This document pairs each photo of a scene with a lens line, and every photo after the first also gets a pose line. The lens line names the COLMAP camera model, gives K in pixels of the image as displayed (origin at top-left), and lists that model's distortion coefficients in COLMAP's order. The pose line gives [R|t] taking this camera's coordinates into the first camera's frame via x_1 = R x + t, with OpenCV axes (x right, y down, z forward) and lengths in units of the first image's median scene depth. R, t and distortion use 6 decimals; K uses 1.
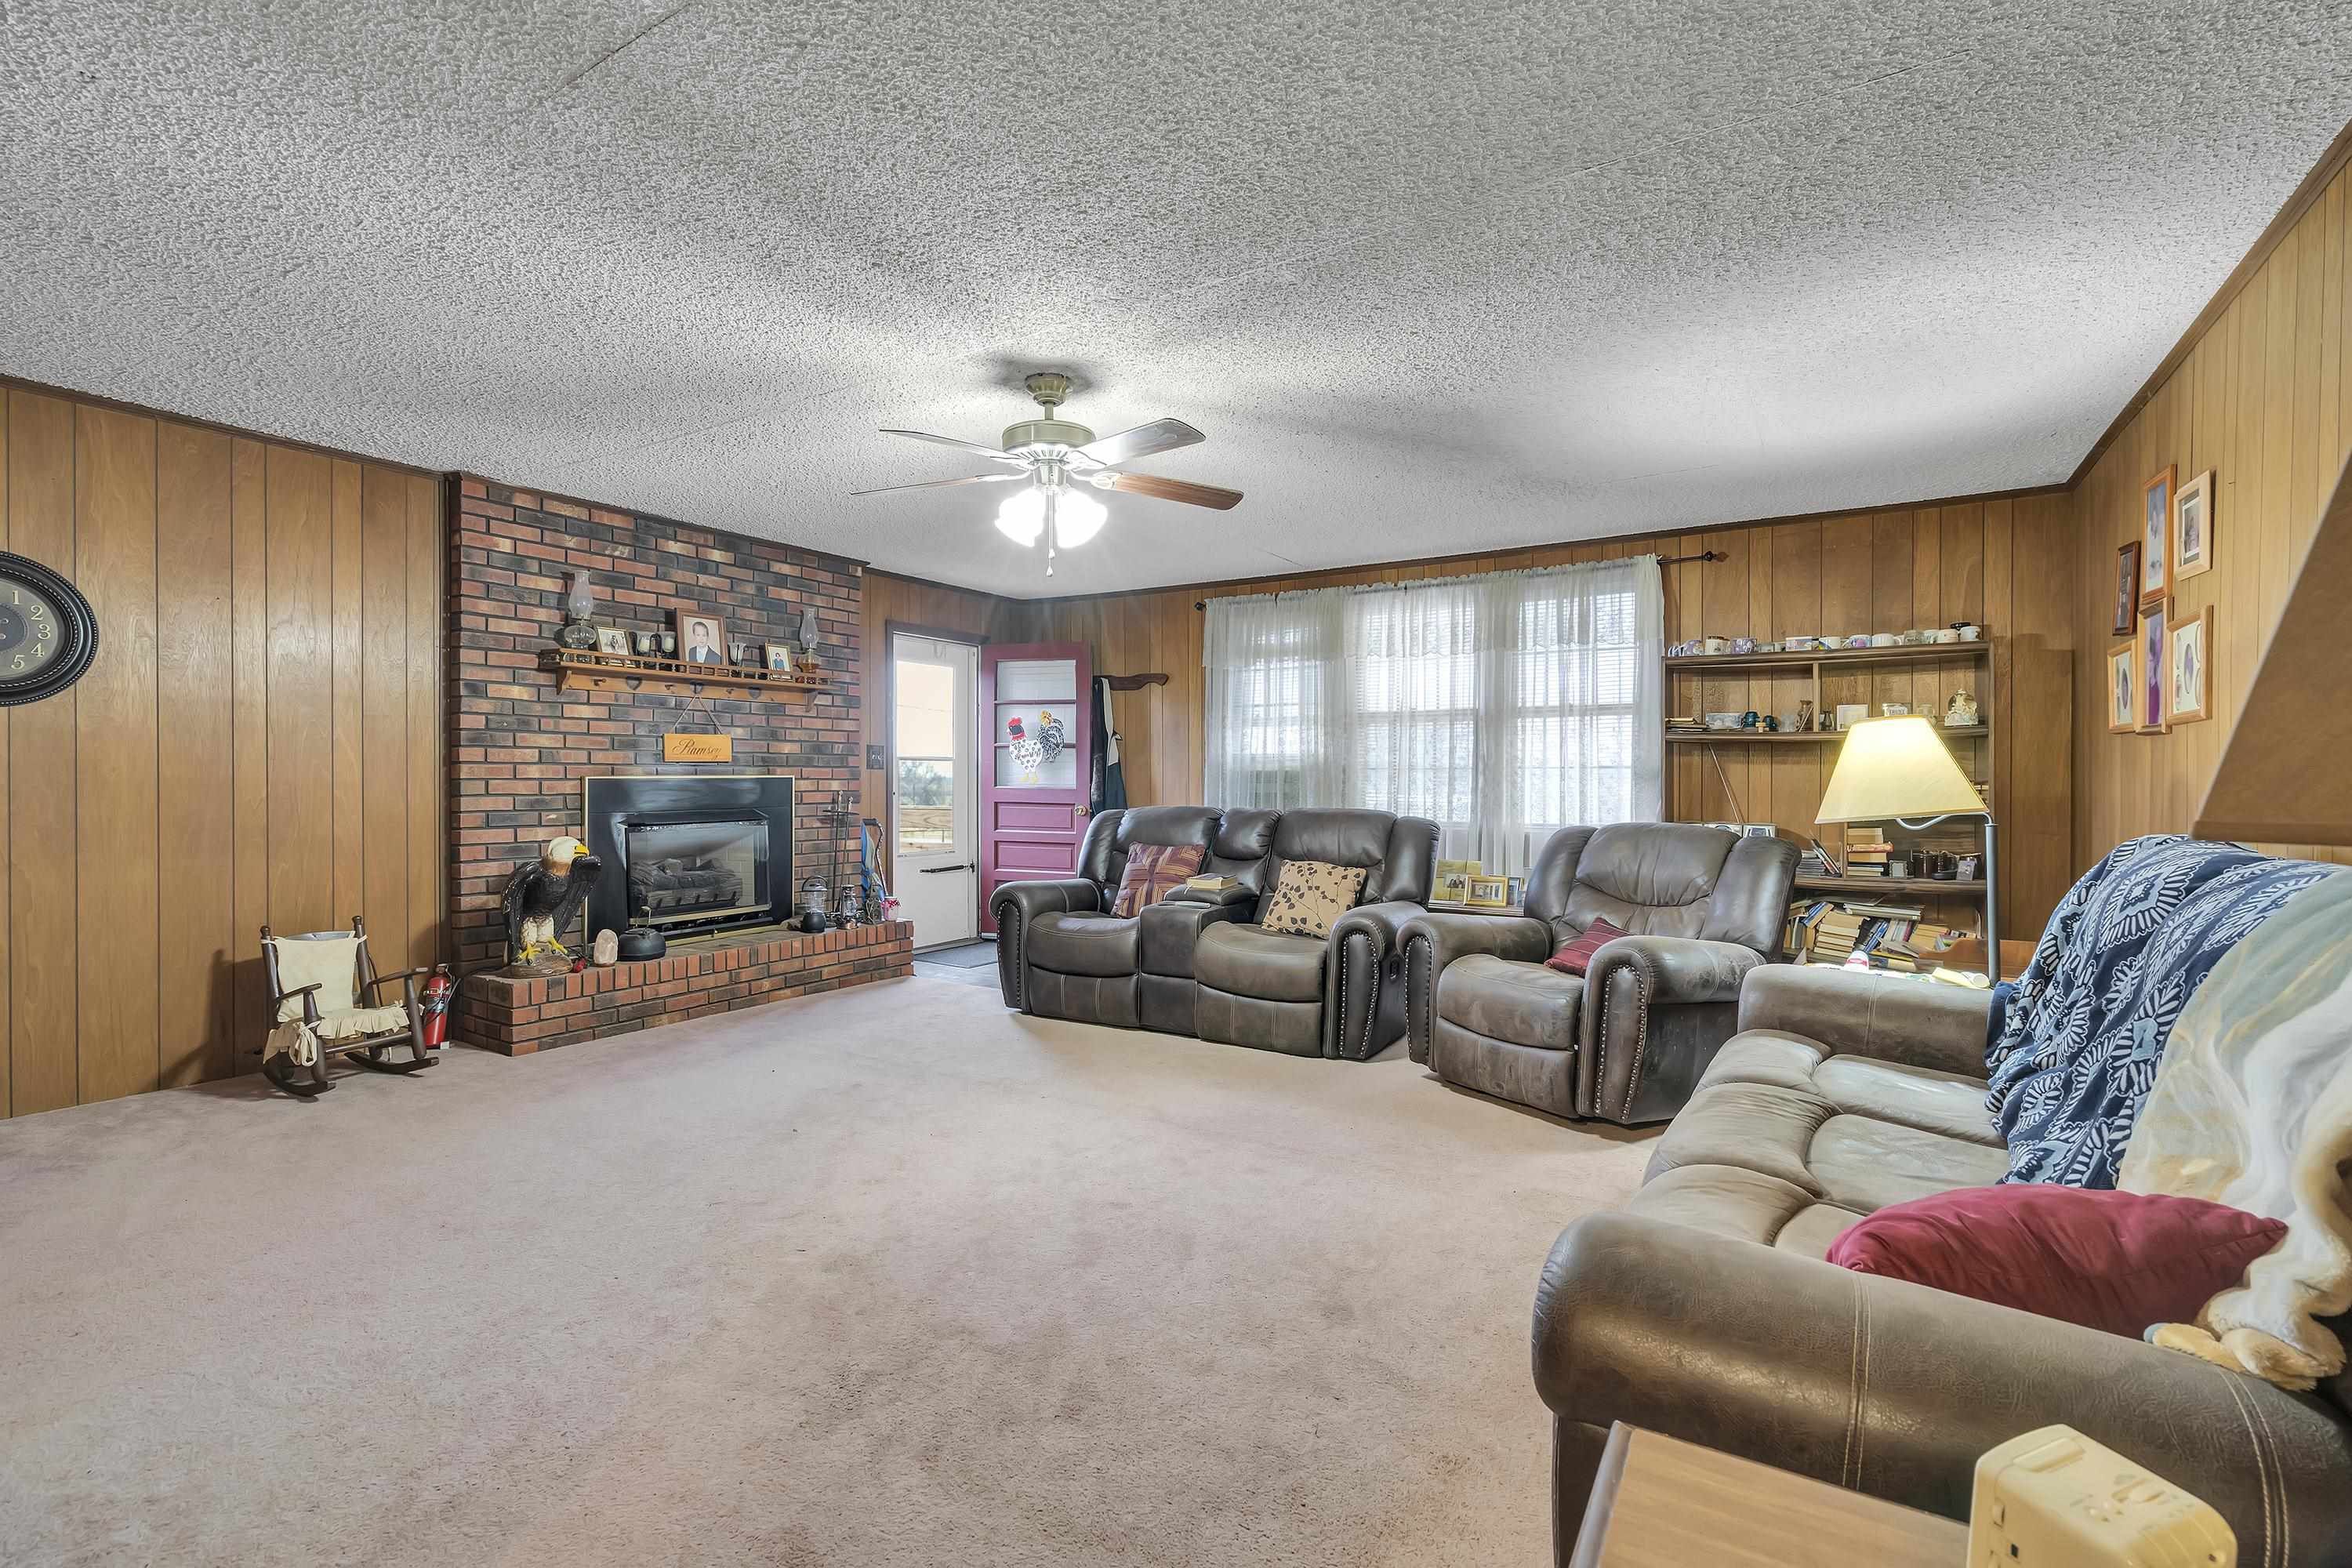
lens RADIAL K [[1060.4, 0, 1176.0], [0, 1060.4, 784.0], [0, 0, 1]] dist [-0.000624, -0.000078]
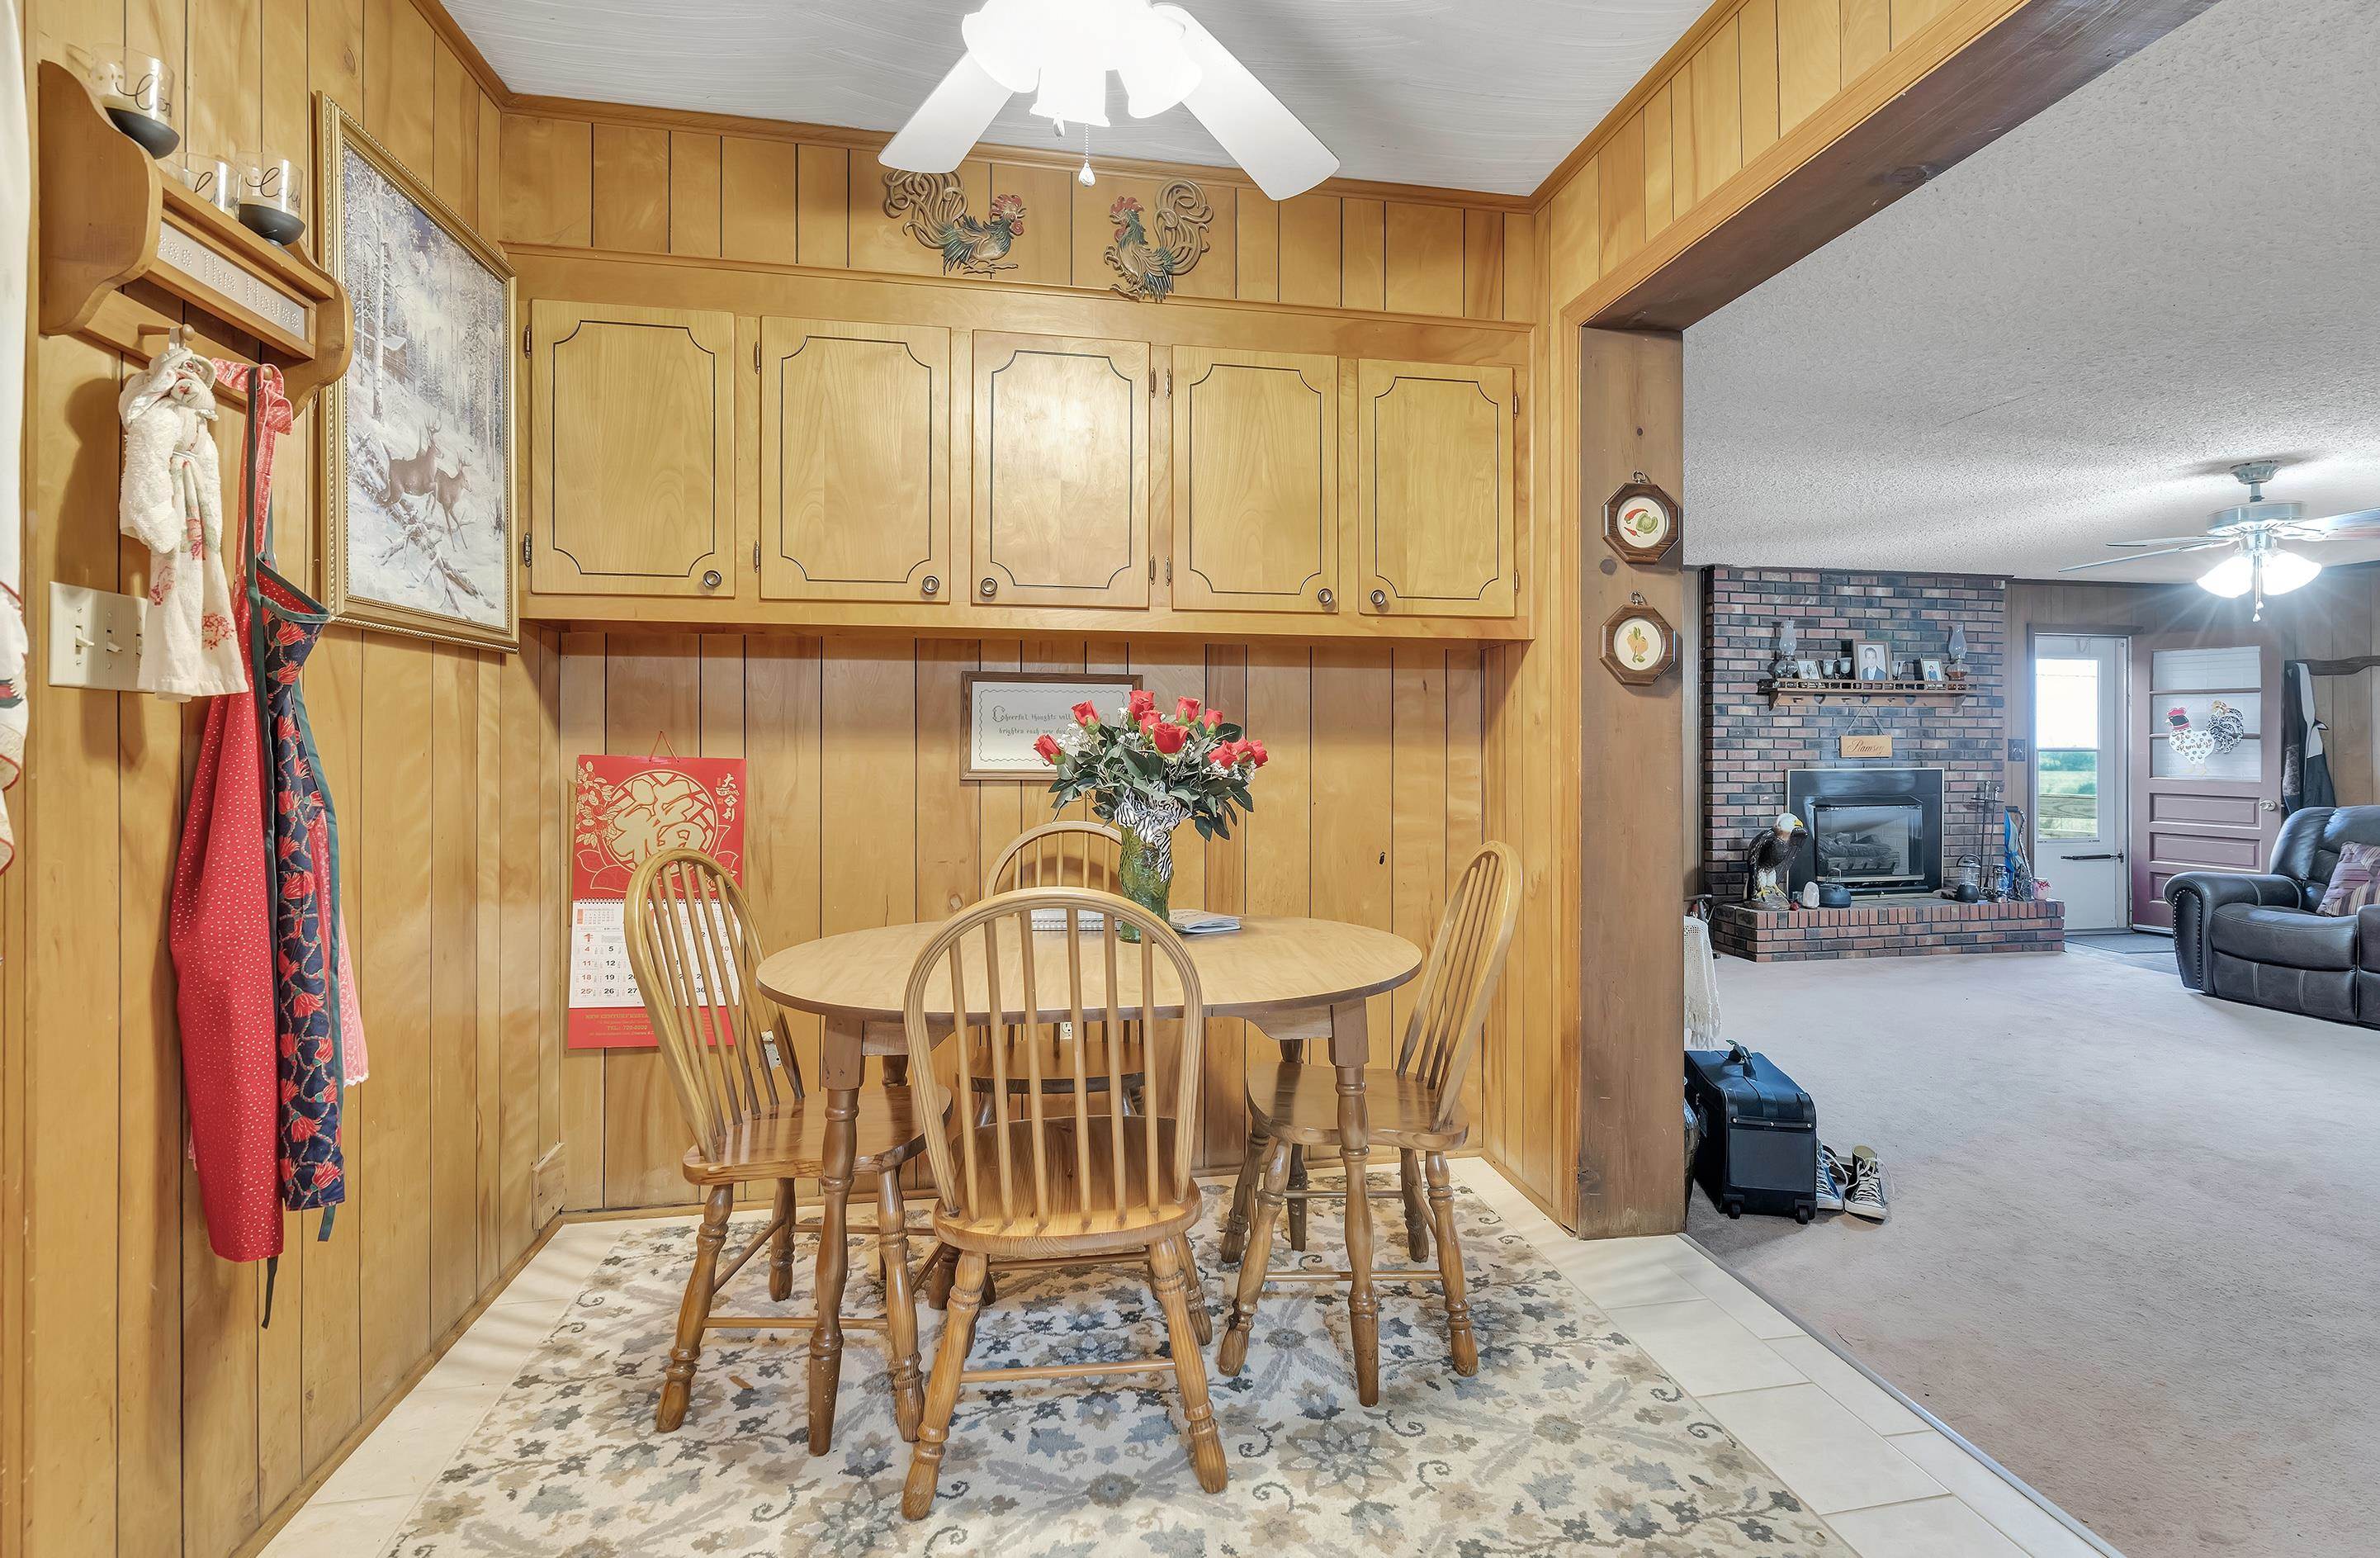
lens RADIAL K [[1133.4, 0, 1241.5], [0, 1133.4, 744.0], [0, 0, 1]] dist [0.000928, 0.000334]
pose [[0.691074, -0.002172, -0.722781, 0.011924], [-0.004780, 0.999960, -0.007575, -0.023361], [0.722768, 0.008690, 0.691036, -0.478996]]
